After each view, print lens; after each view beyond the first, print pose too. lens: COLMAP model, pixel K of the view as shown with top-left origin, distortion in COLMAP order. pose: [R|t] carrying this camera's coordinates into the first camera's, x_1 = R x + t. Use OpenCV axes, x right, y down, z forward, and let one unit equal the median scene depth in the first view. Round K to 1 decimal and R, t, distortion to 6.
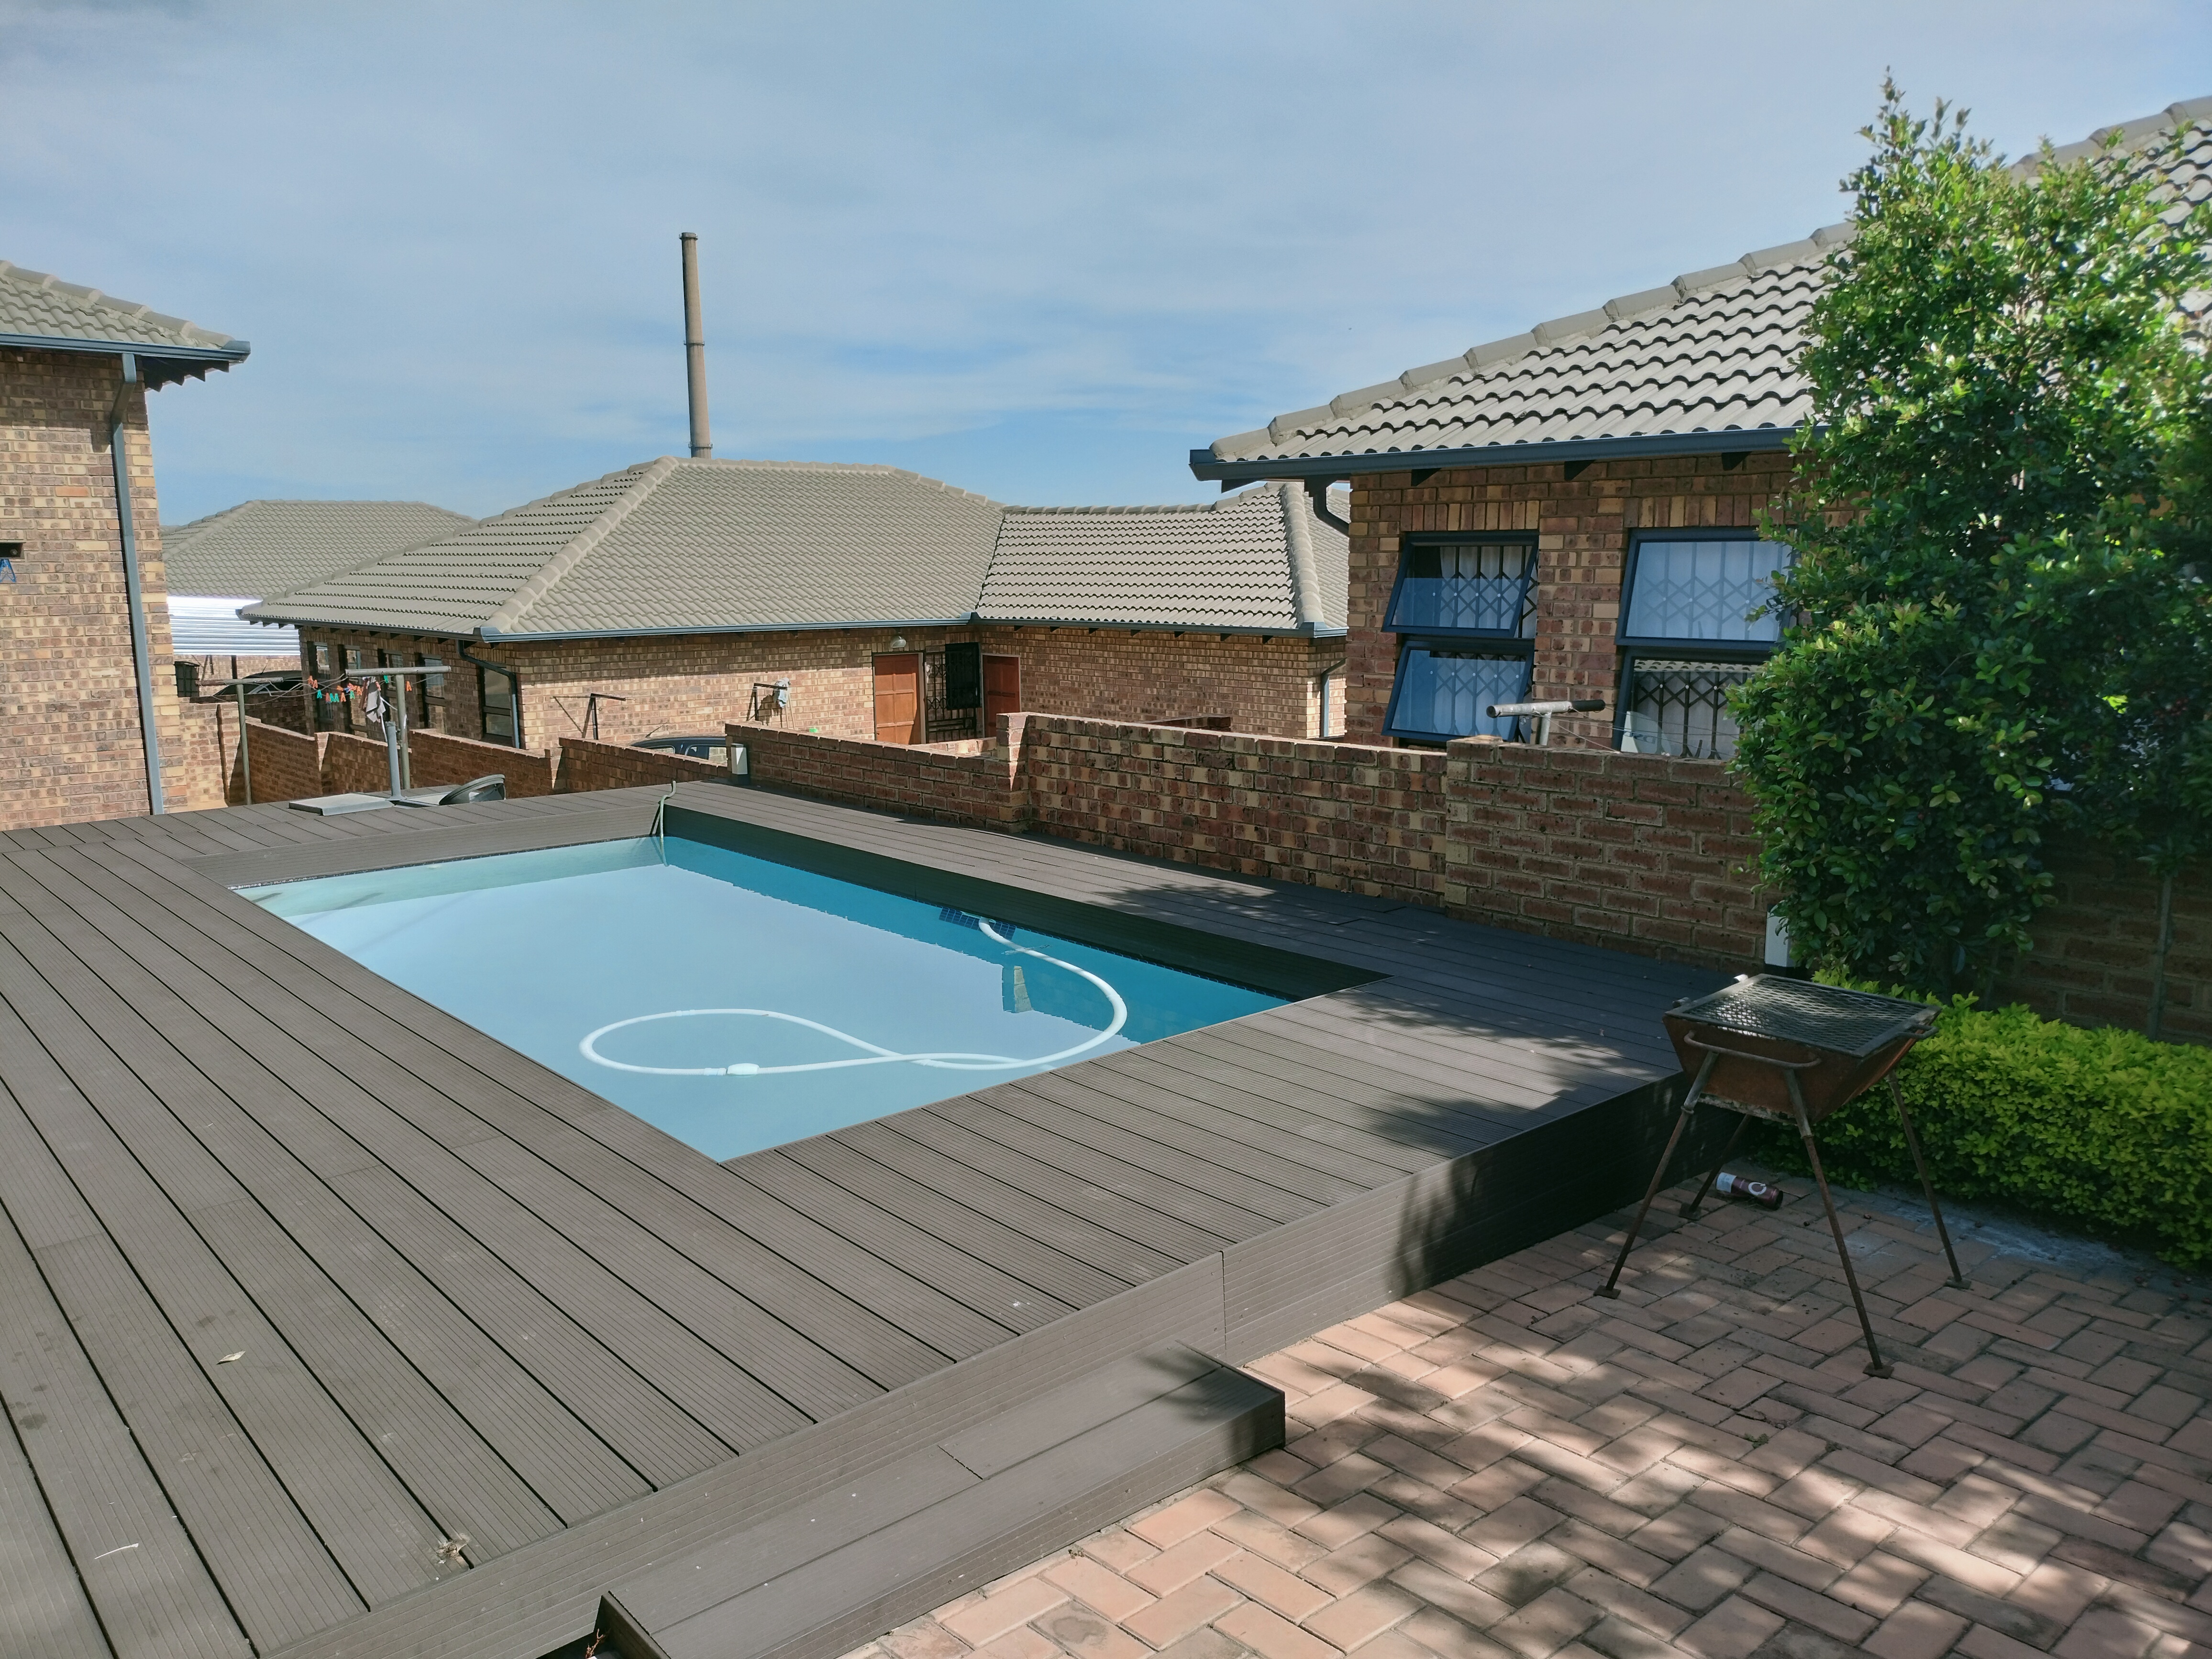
lens RADIAL K [[1614.5, 0, 1116.0], [0, 1614.5, 834.6], [0, 0, 1]] dist [0.097593, -0.183501]
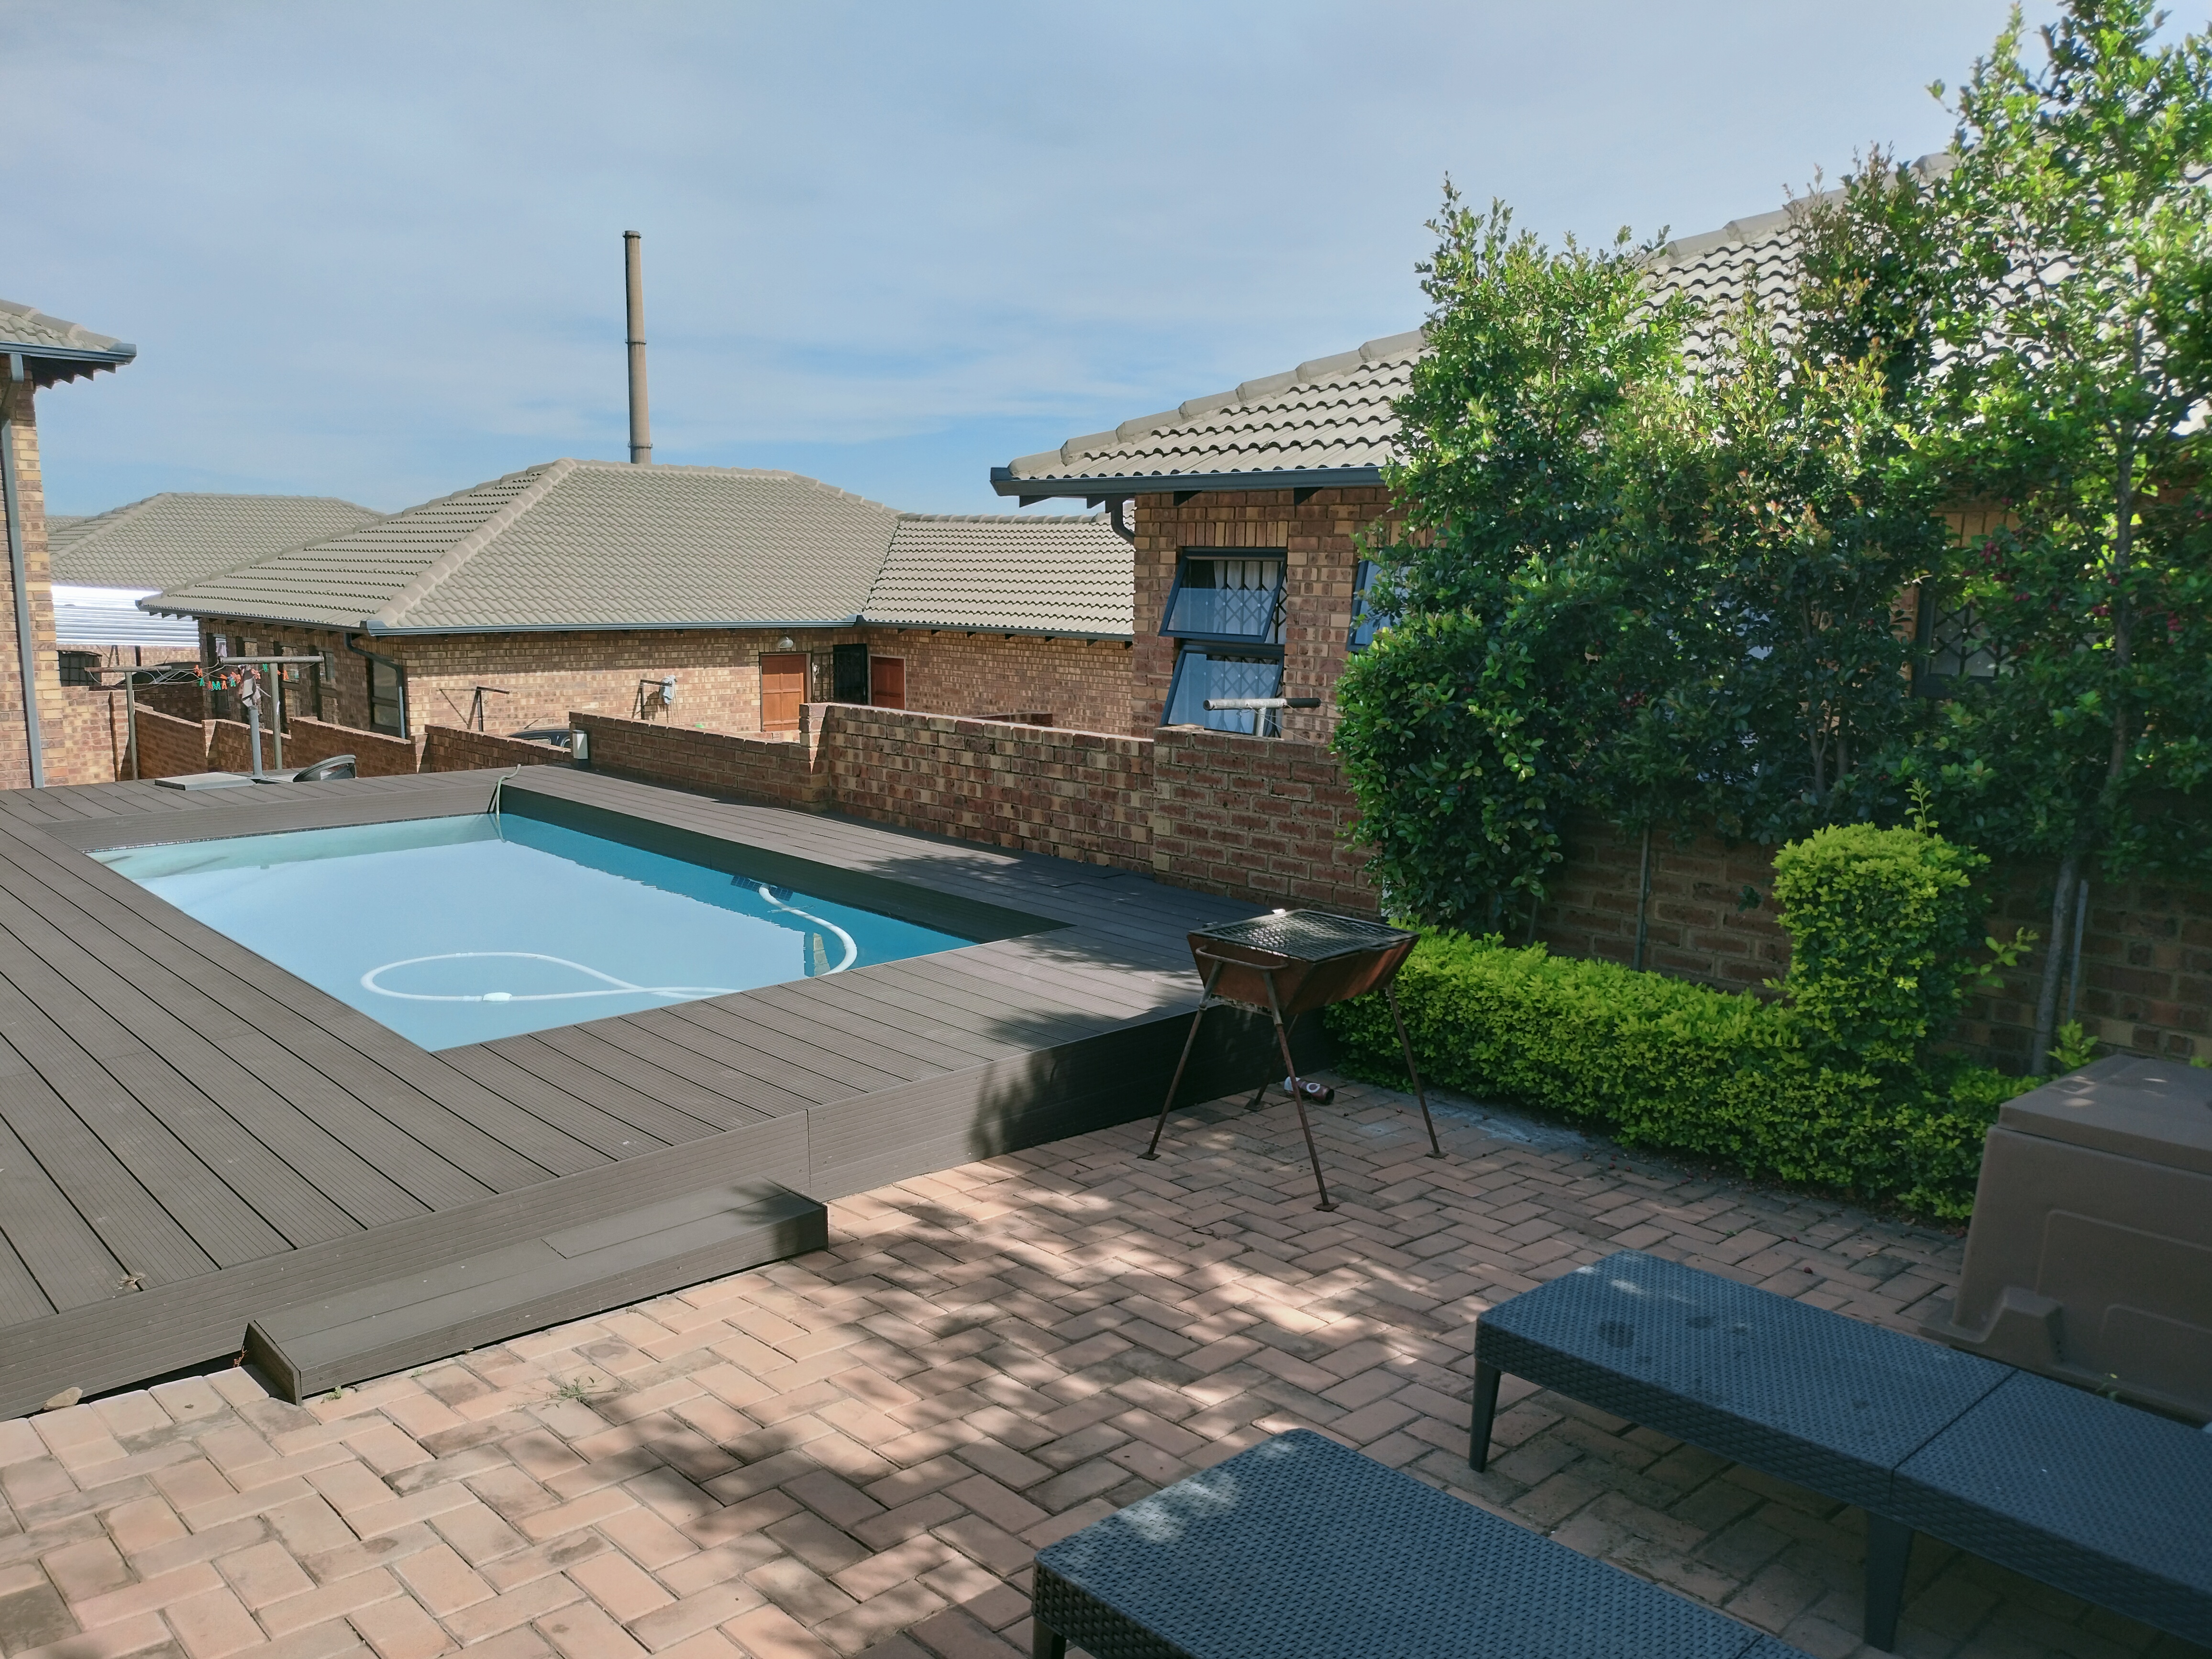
lens RADIAL K [[1623.7, 0, 1119.6], [0, 1623.7, 827.5], [0, 0, 1]] dist [0.070599, -0.121129]
pose [[0.999207, 0.012933, 0.037662, 0.104558], [-0.012545, 0.999866, -0.010506, 0.018902], [-0.037793, 0.010025, 0.999235, -0.114786]]
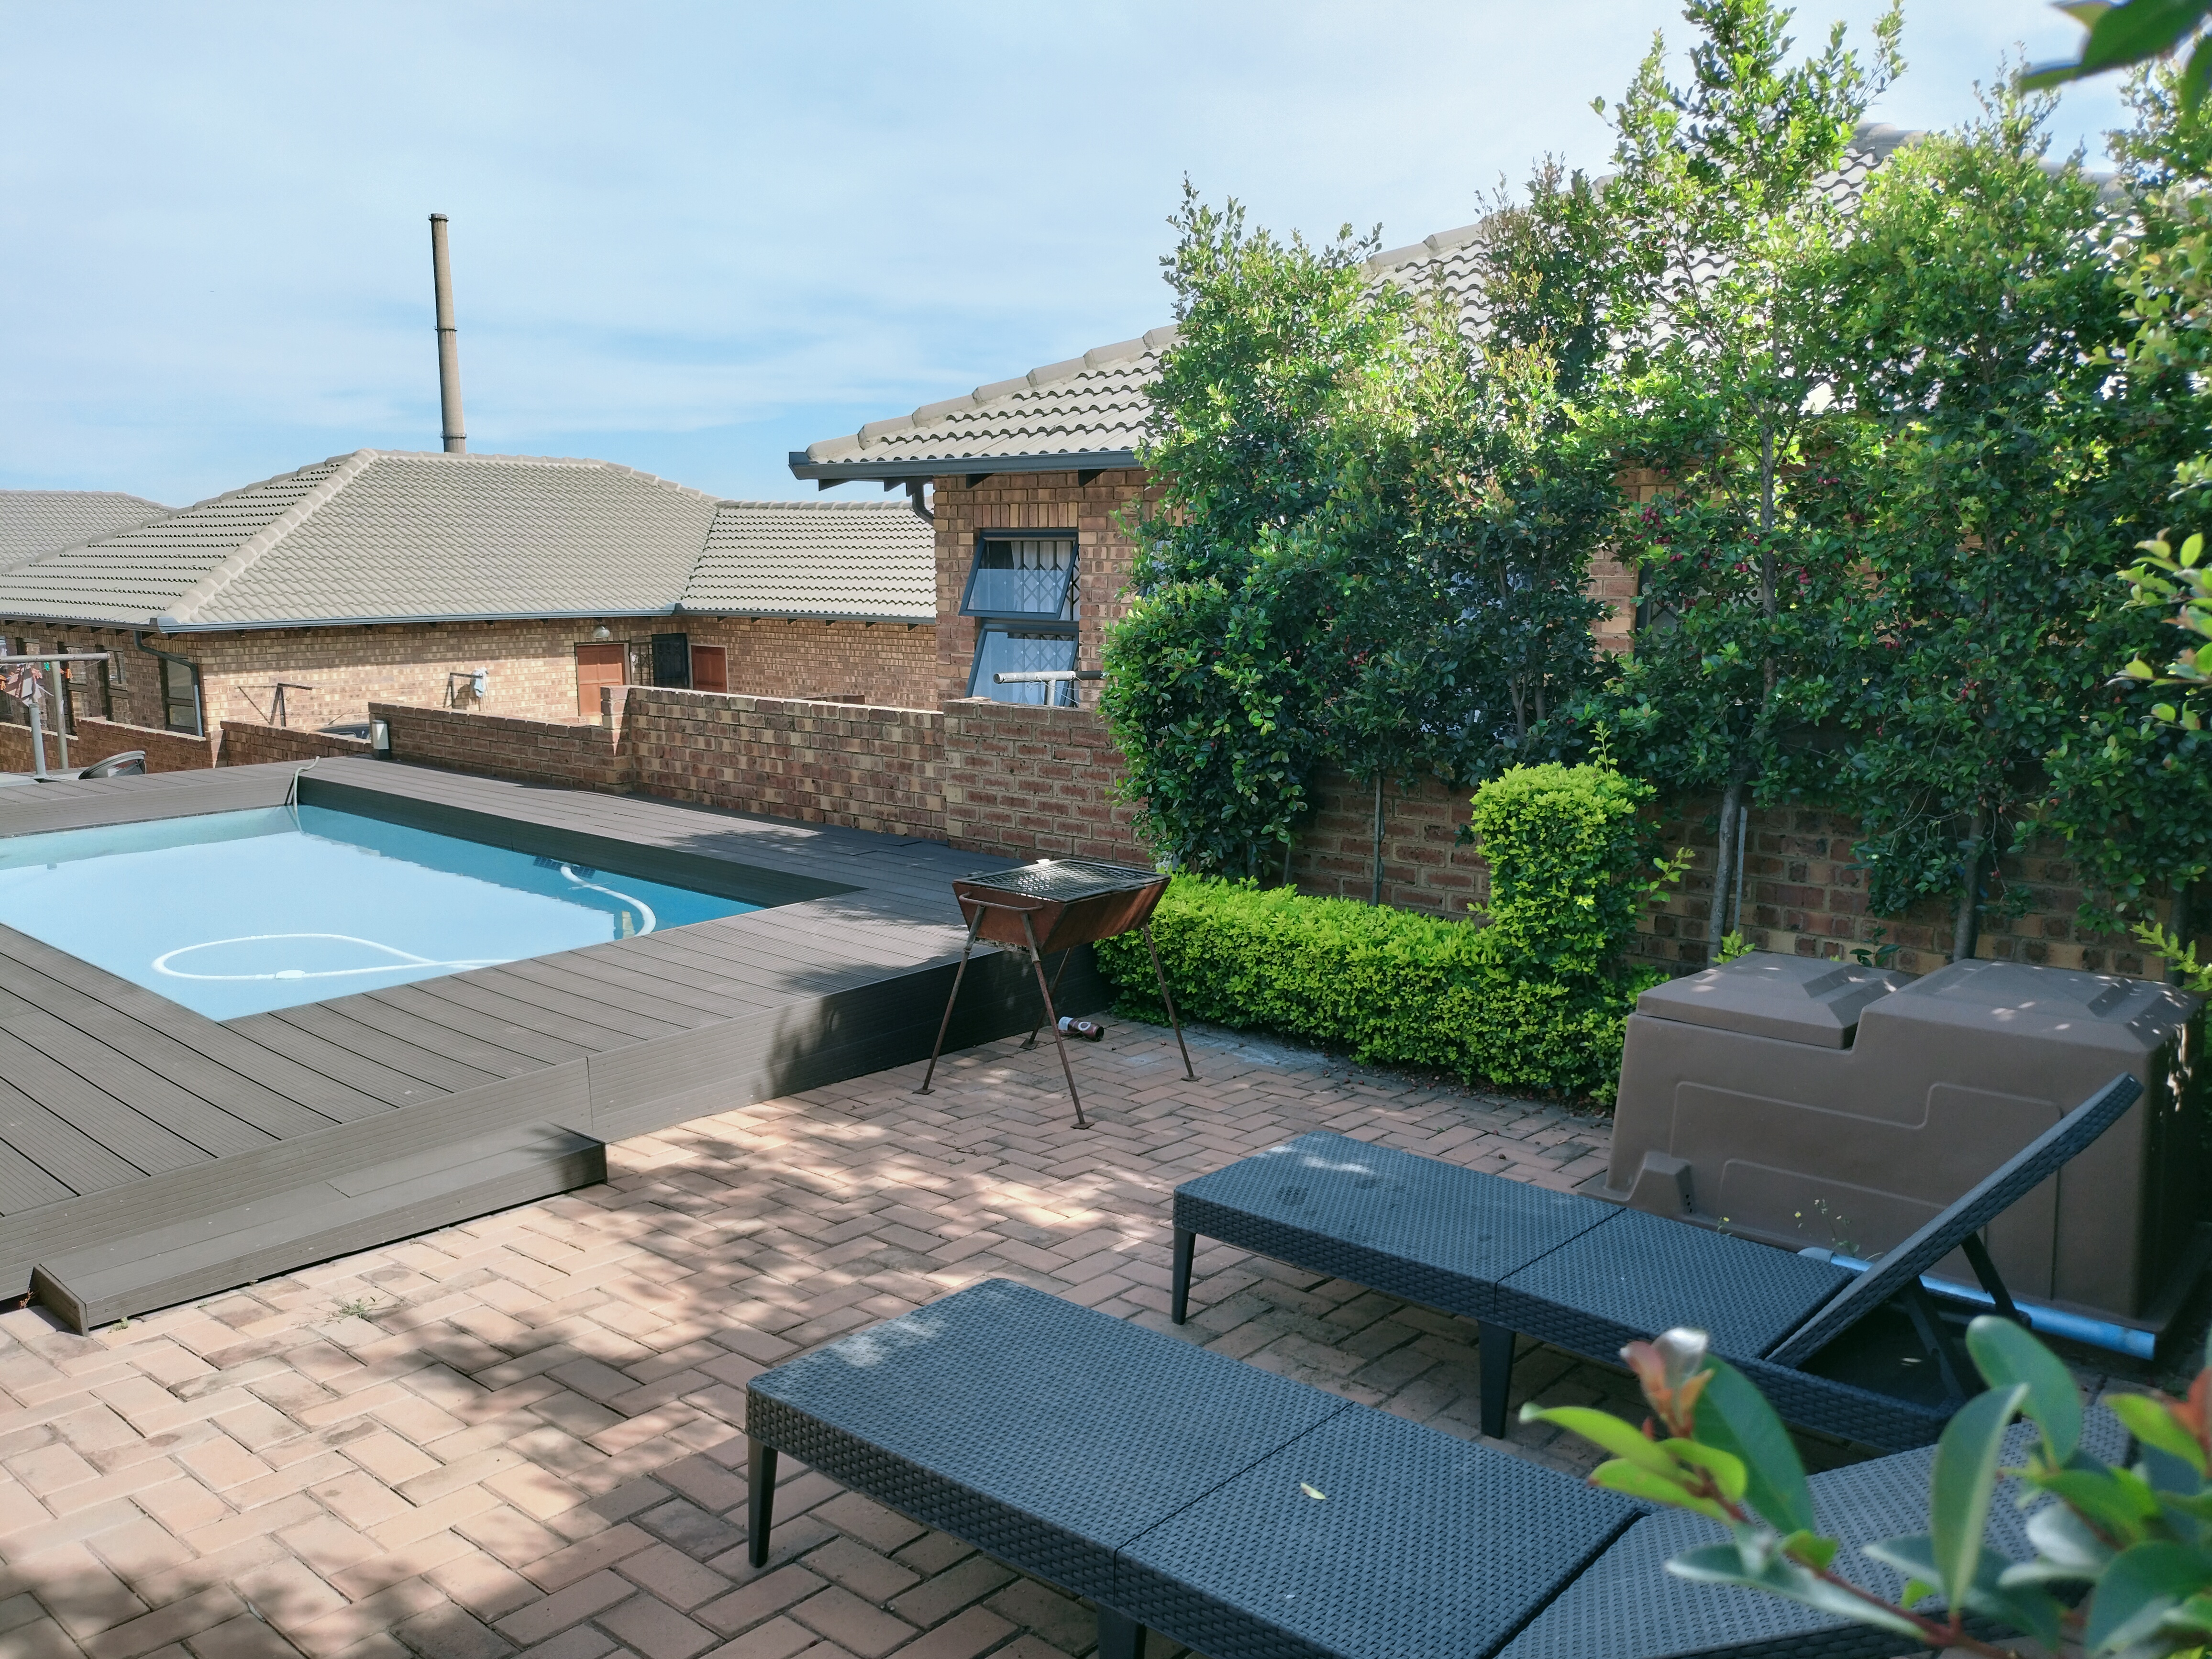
lens RADIAL K [[1623.7, 0, 1119.6], [0, 1623.7, 827.5], [0, 0, 1]] dist [0.070599, -0.121129]
pose [[0.991241, -0.017193, 0.130940, 0.132478], [0.017686, 0.999840, -0.002599, 0.031755], [-0.130875, 0.004892, 0.991387, -0.161468]]
